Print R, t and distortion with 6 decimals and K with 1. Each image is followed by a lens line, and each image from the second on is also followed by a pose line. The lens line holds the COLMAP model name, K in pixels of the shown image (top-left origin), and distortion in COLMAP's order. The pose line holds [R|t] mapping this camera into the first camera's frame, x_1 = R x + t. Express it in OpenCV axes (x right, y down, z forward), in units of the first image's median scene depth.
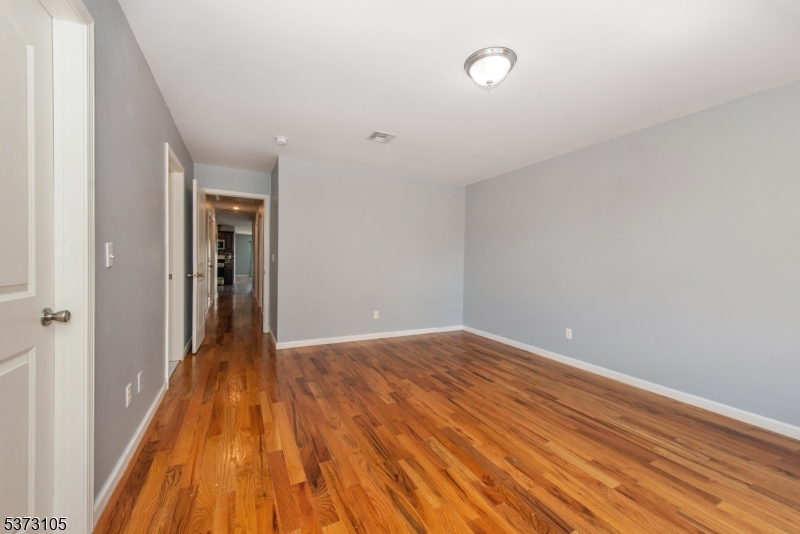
lens RADIAL K [[320.6, 0, 398.6], [0, 320.6, 262.6], [0, 0, 1]] dist [0.008896, 0.000138]
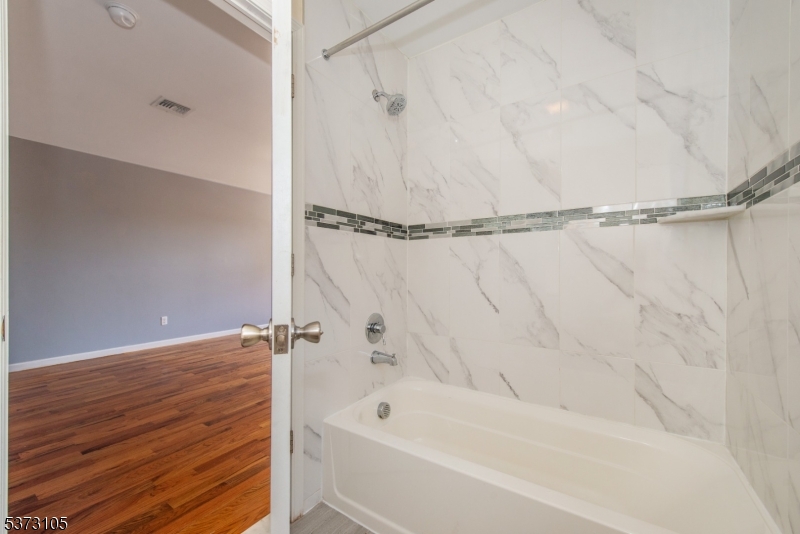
lens RADIAL K [[320.6, 0, 395.4], [0, 320.6, 267.1], [0, 0, 1]] dist [0.008896, 0.000138]
pose [[-0.479614, -0.018413, 0.877287, -1.217175], [-0.004658, 0.999819, 0.018438, -0.011490], [-0.877467, 0.004757, -0.479613, 1.036867]]
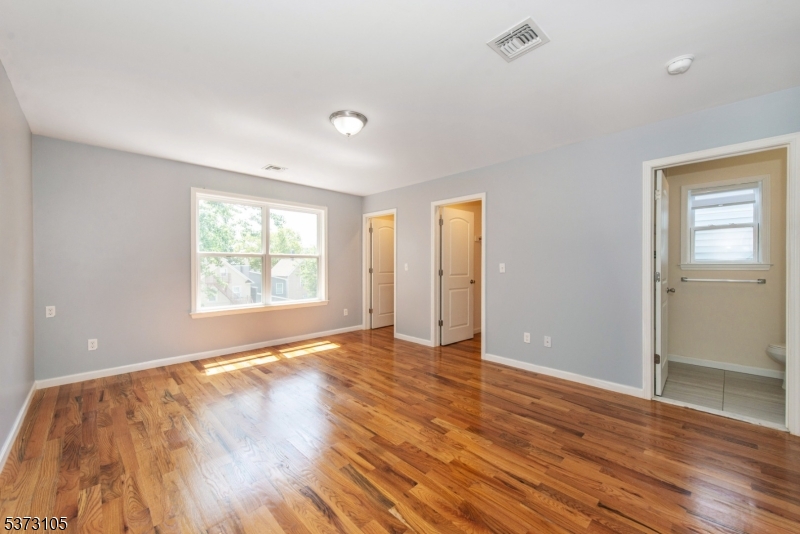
lens RADIAL K [[320.6, 0, 399.4], [0, 320.6, 265.5], [0, 0, 1]] dist [0.008896, 0.000138]
pose [[-0.956309, -0.018300, -0.291783, 0.325919], [-0.019232, 0.999815, 0.000326, -0.017964], [0.291723, 0.005924, -0.956484, 1.678273]]
